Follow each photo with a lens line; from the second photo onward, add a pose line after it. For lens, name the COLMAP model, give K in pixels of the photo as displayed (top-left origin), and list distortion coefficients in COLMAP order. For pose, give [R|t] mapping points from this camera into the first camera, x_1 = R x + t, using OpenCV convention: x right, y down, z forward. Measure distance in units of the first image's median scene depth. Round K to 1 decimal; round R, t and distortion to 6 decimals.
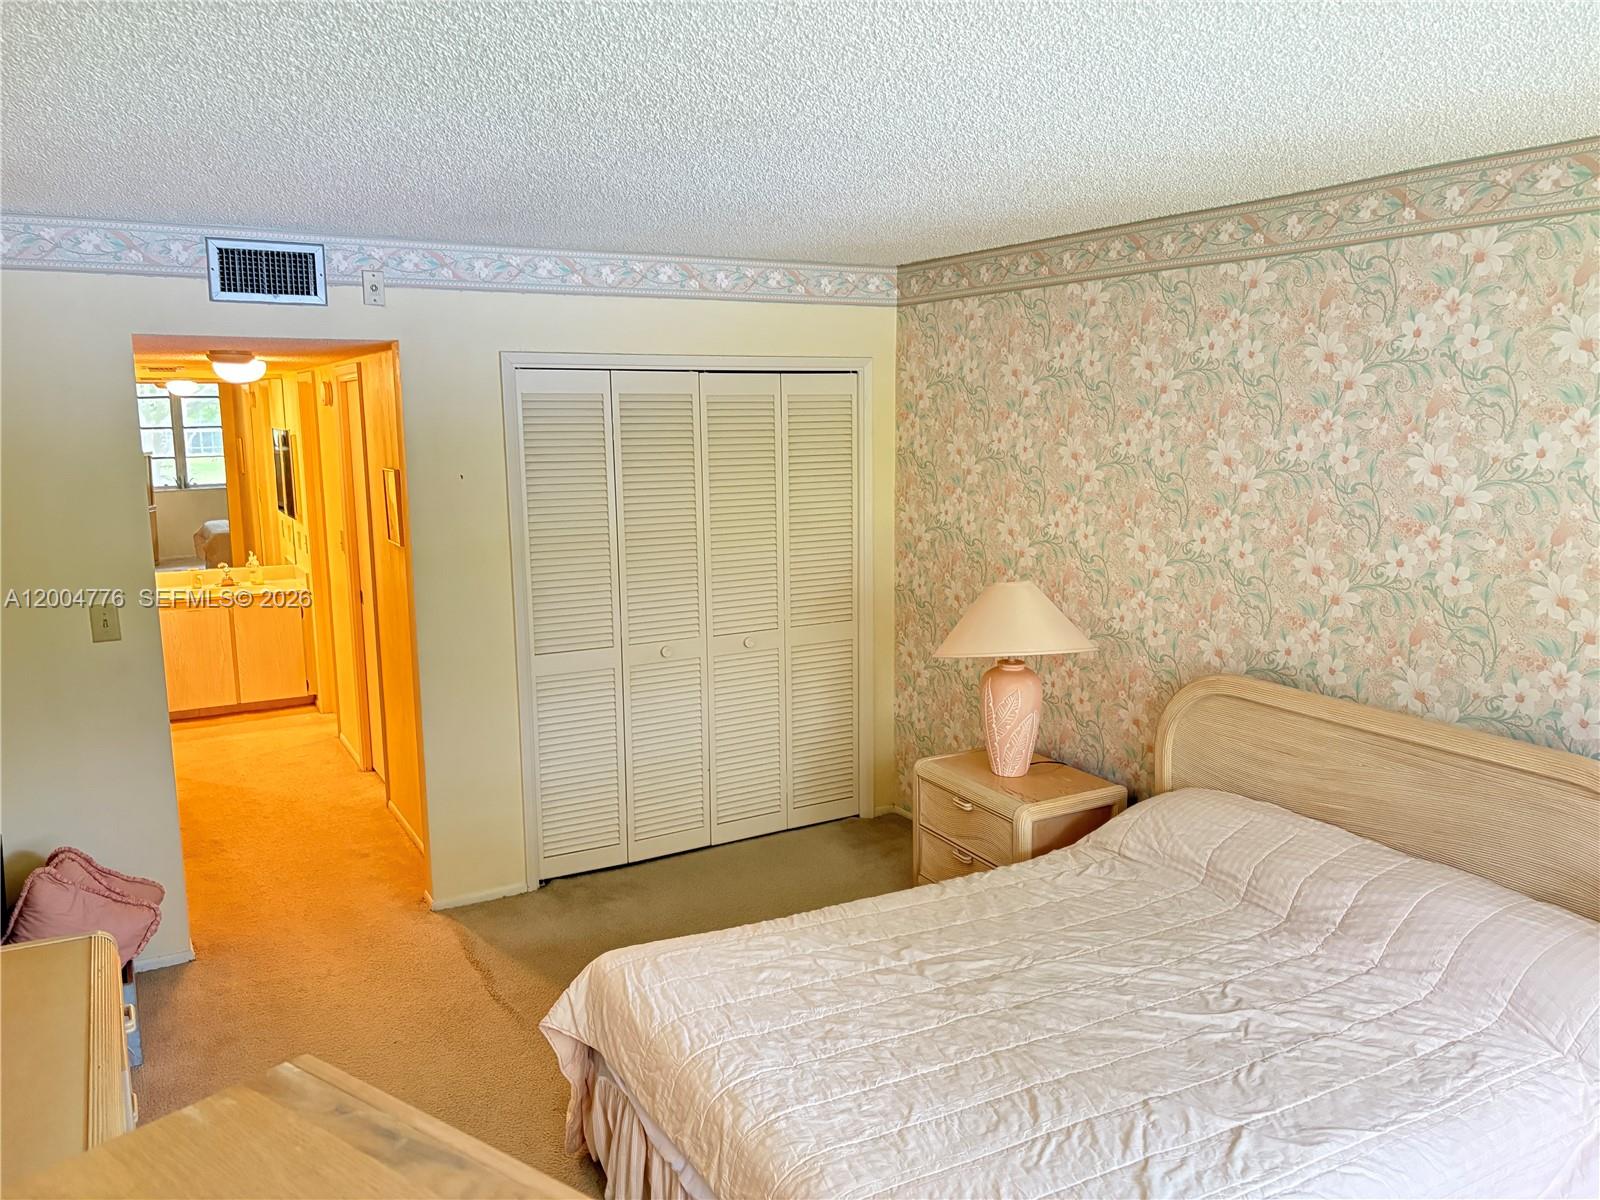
lens RADIAL K [[1206.8, 0, 799.6], [0, 1206.8, 598.4], [0, 0, 1]] dist [0.008501, -0.009041]
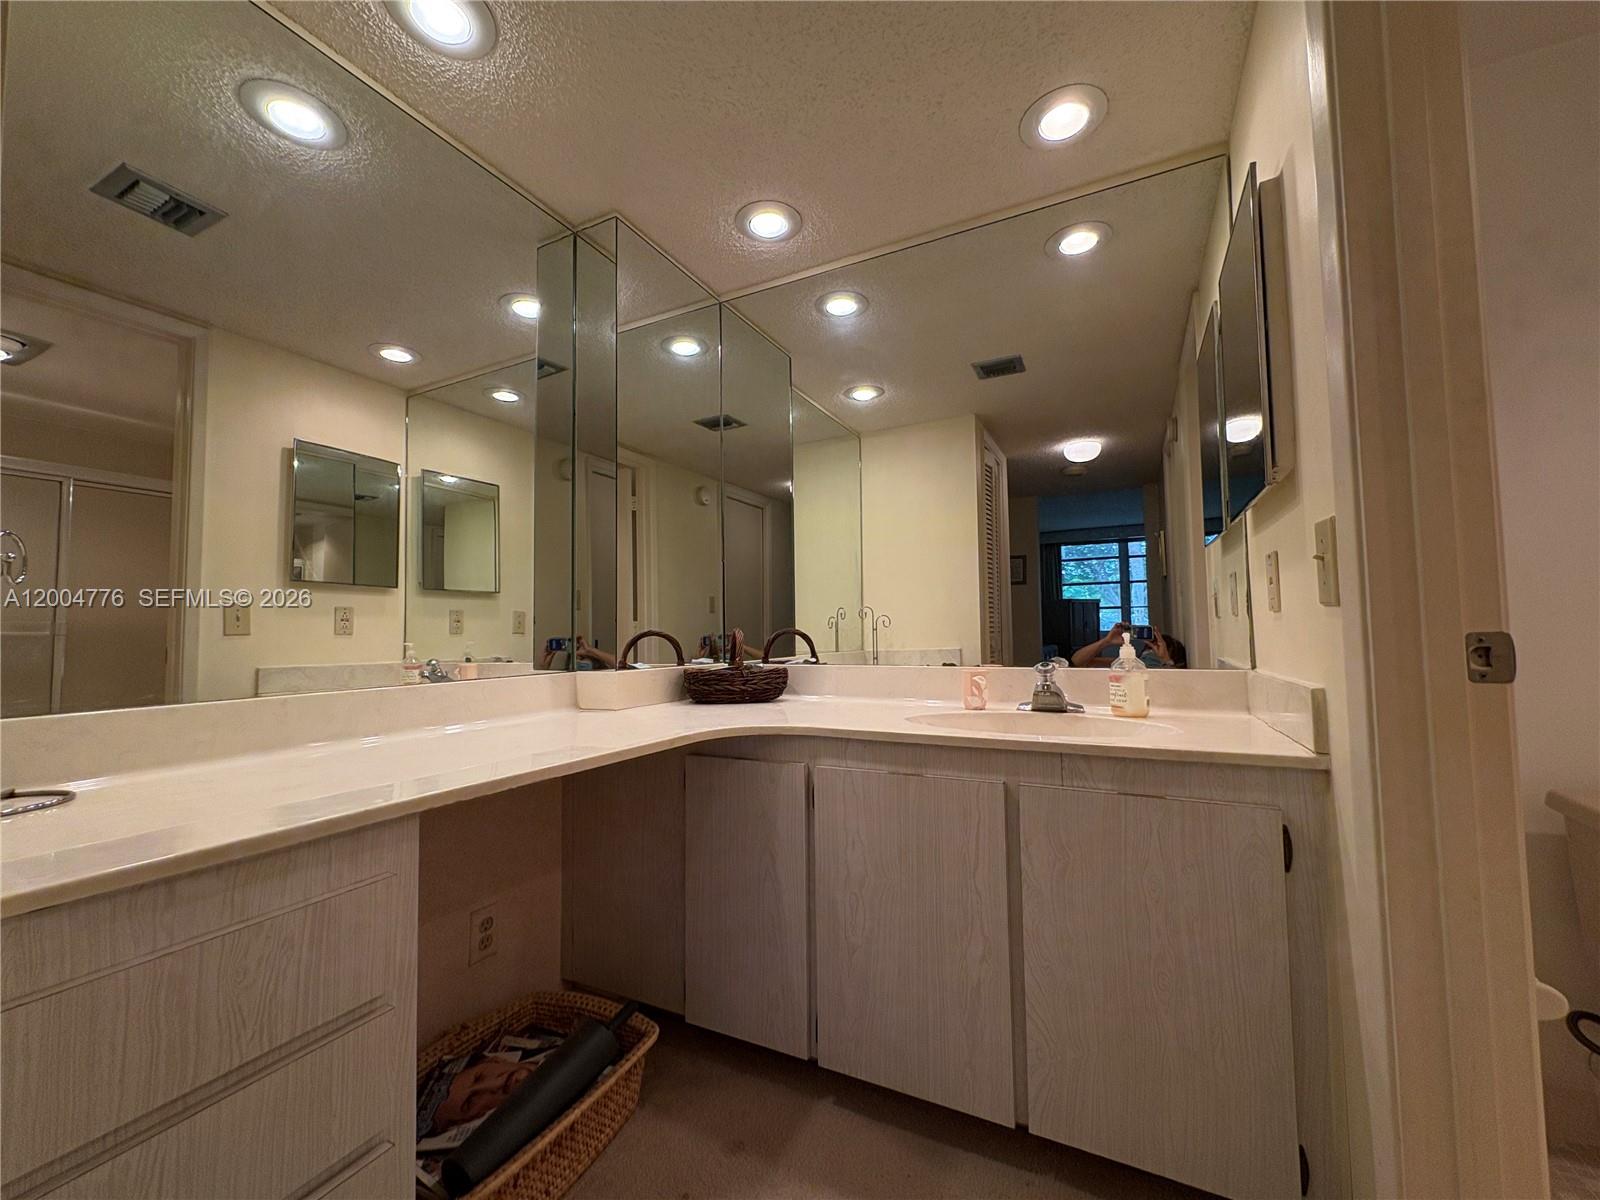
lens RADIAL K [[639.1, 0, 798.5], [0, 639.1, 598.7], [0, 0, 1]] dist [0.001754, -0.000358]
pose [[0.551718, -0.045169, -0.832807, -0.344051], [-0.121211, 0.983589, -0.133646, -0.008357], [0.825176, 0.174681, 0.537188, 0.812986]]
